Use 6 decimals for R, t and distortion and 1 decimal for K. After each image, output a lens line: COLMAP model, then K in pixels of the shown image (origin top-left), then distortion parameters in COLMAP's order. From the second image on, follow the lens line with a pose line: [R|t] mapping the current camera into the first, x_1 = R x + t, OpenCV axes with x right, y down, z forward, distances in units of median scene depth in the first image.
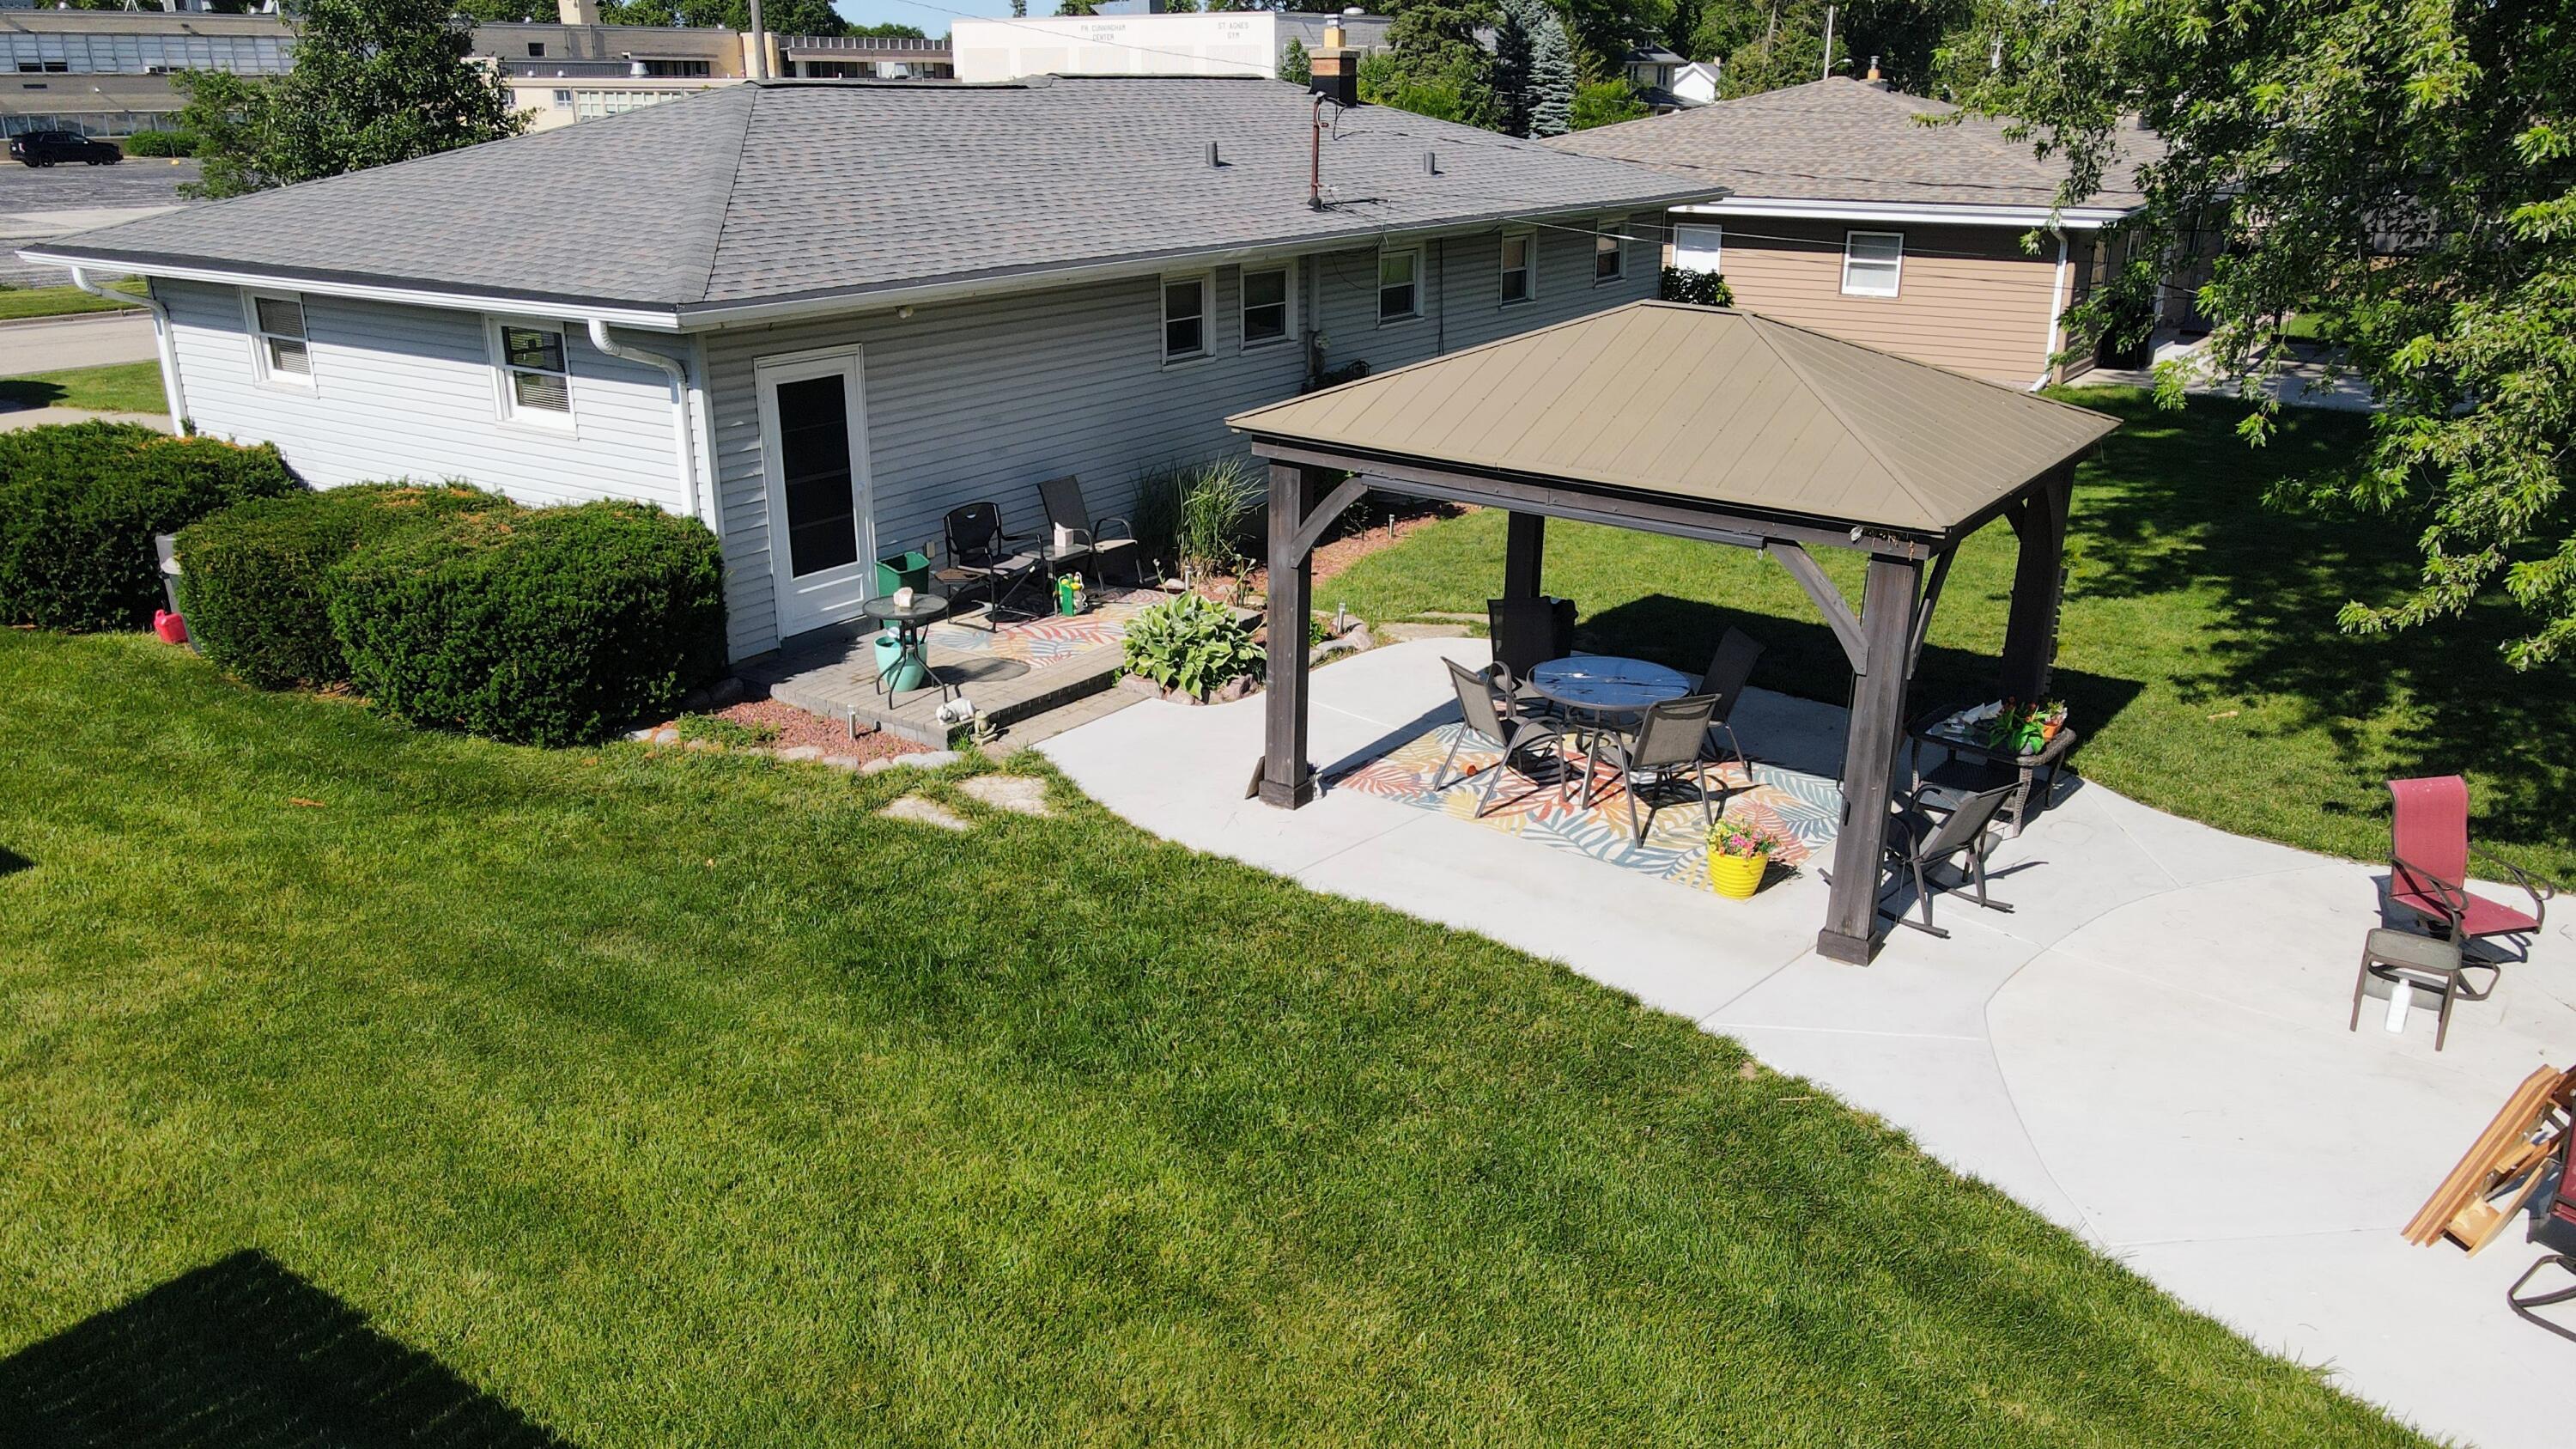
lens RADIAL K [[1890.5, 0, 1288.0], [0, 1890.5, 724.5], [0, 0, 1]] dist [0.024926, -0.001576]
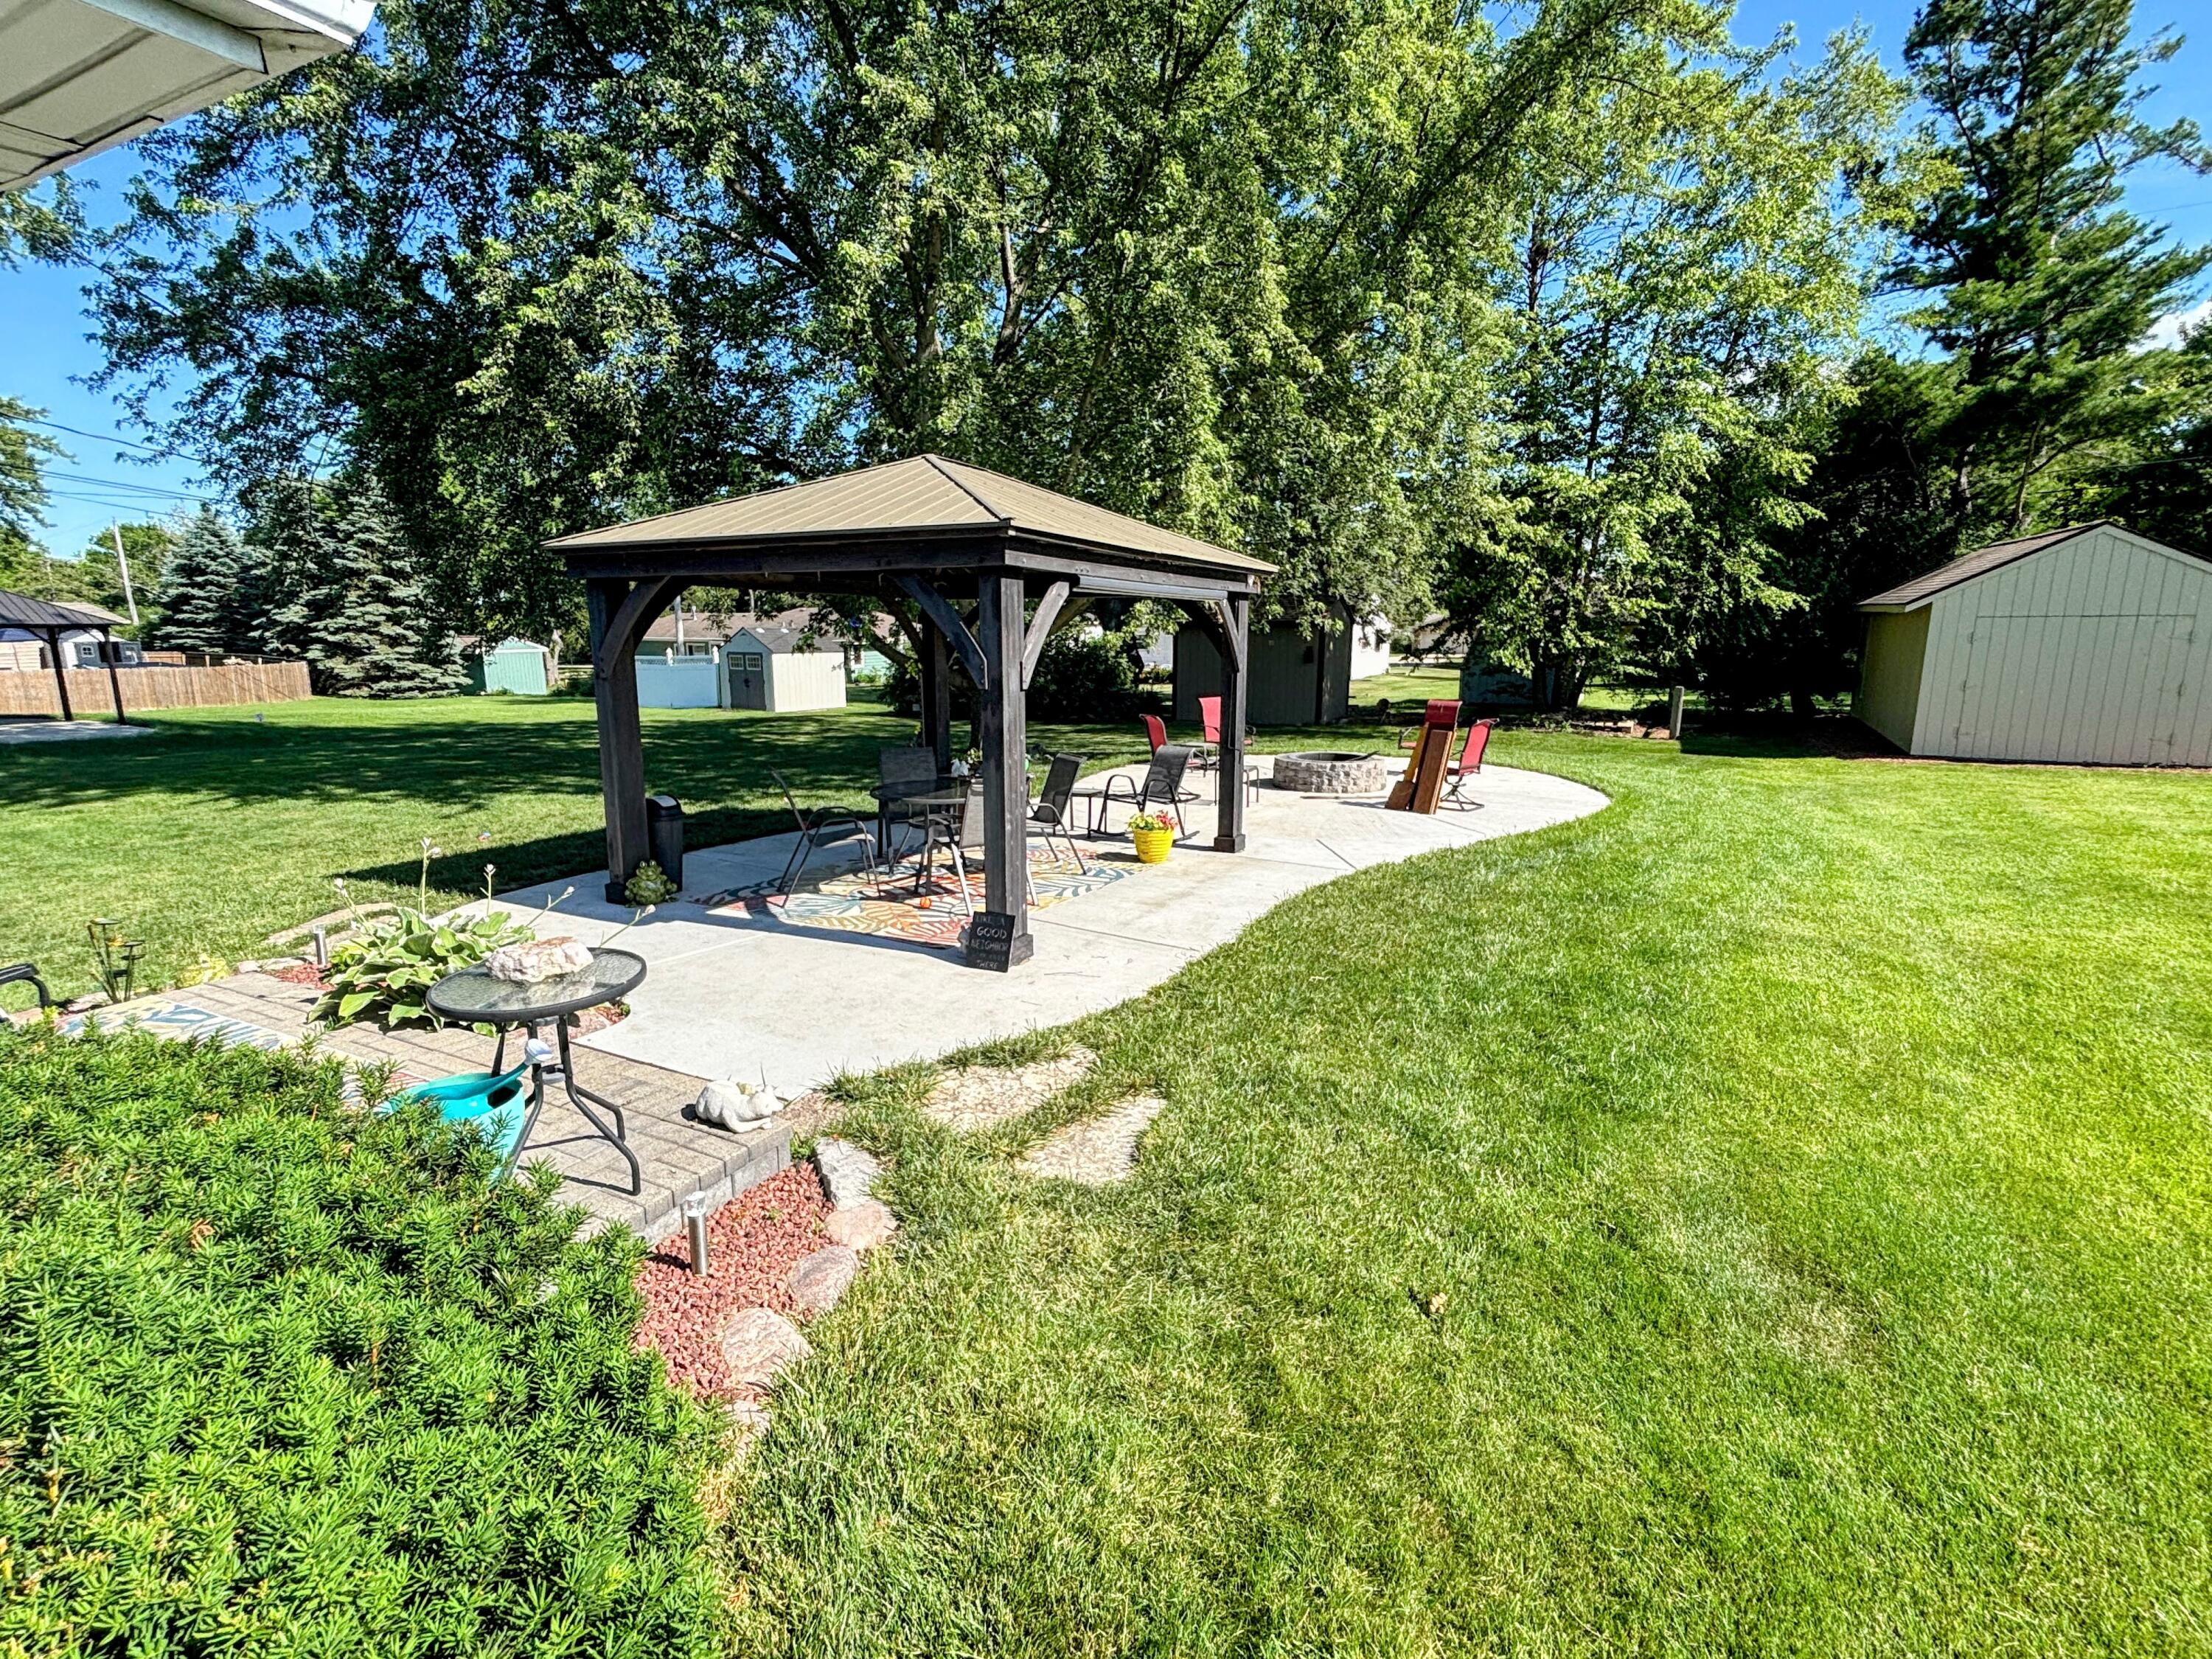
lens RADIAL K [[1026.4, 0, 1106.0], [0, 1026.4, 829.5], [0, 0, 1]] dist [-0.000759, -0.000069]
pose [[-0.126105, -0.182982, 0.974995, -0.600227], [0.336473, 0.916690, 0.215559, -0.133190], [-0.933211, 0.355243, -0.054031, 1.229307]]
